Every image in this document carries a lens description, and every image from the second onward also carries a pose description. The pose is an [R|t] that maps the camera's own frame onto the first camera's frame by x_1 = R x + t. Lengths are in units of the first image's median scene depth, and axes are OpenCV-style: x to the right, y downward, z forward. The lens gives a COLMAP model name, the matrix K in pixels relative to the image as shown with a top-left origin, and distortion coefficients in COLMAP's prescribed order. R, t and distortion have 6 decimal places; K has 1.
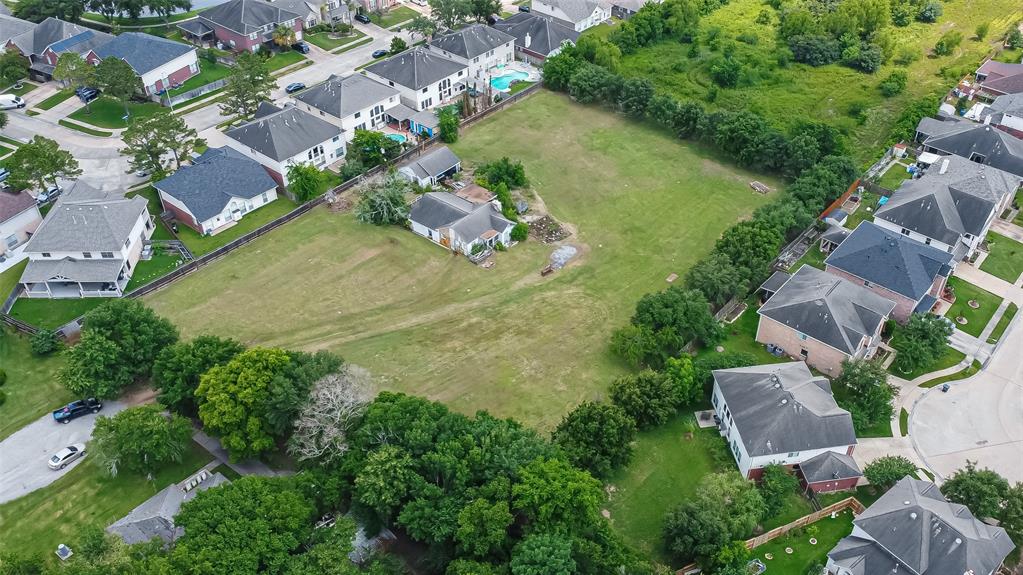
lens RADIAL K [[904.1, 0, 591.7], [0, 904.1, 331.4], [0, 0, 1]] dist [0.007469, -0.006495]
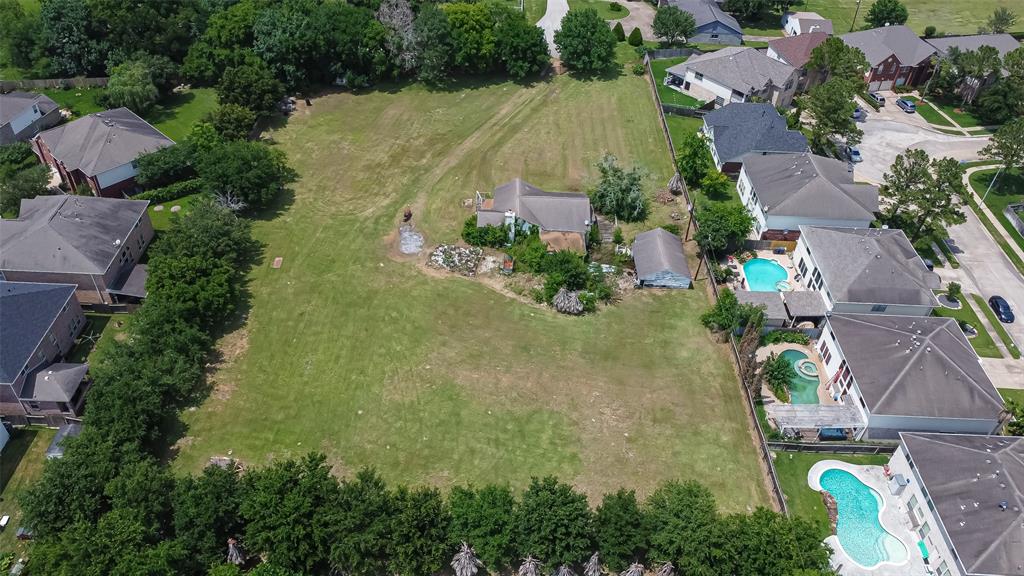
lens RADIAL K [[765.2, 0, 495.7], [0, 765.2, 287.8], [0, 0, 1]] dist [0.002618, 0.002509]
pose [[-0.805982, 0.327273, -0.493240, 0.259495], [-0.440561, 0.224867, 0.869104, -0.696215], [0.395348, 0.917784, -0.037055, 1.035545]]
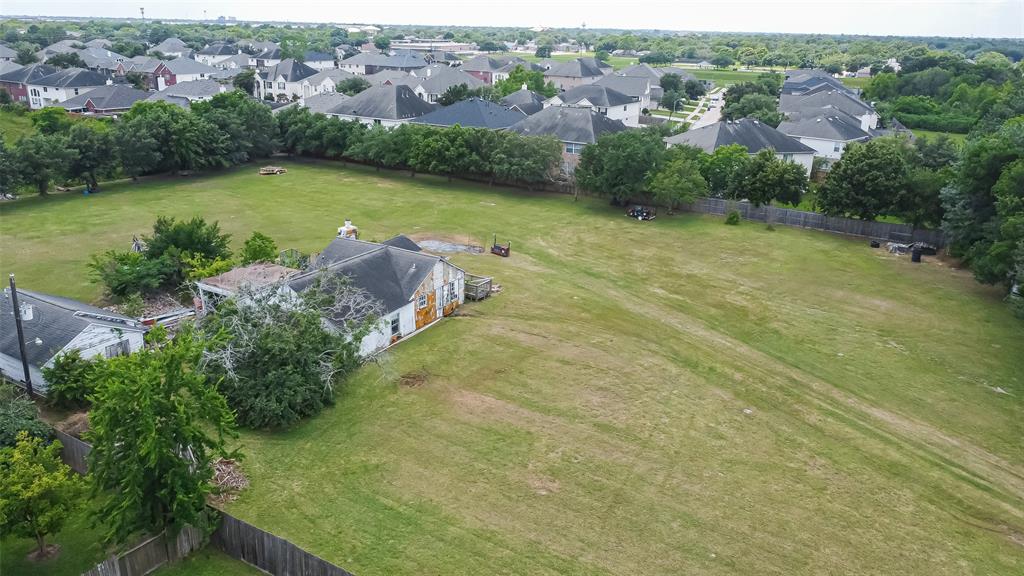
lens RADIAL K [[765.2, 0, 502.9], [0, 765.2, 285.5], [0, 0, 1]] dist [0.002618, 0.002509]
pose [[-0.089849, -0.363308, 0.927326, -0.466712], [0.629744, 0.700614, 0.335503, -0.194630], [-0.771589, 0.614123, 0.165842, 0.852941]]
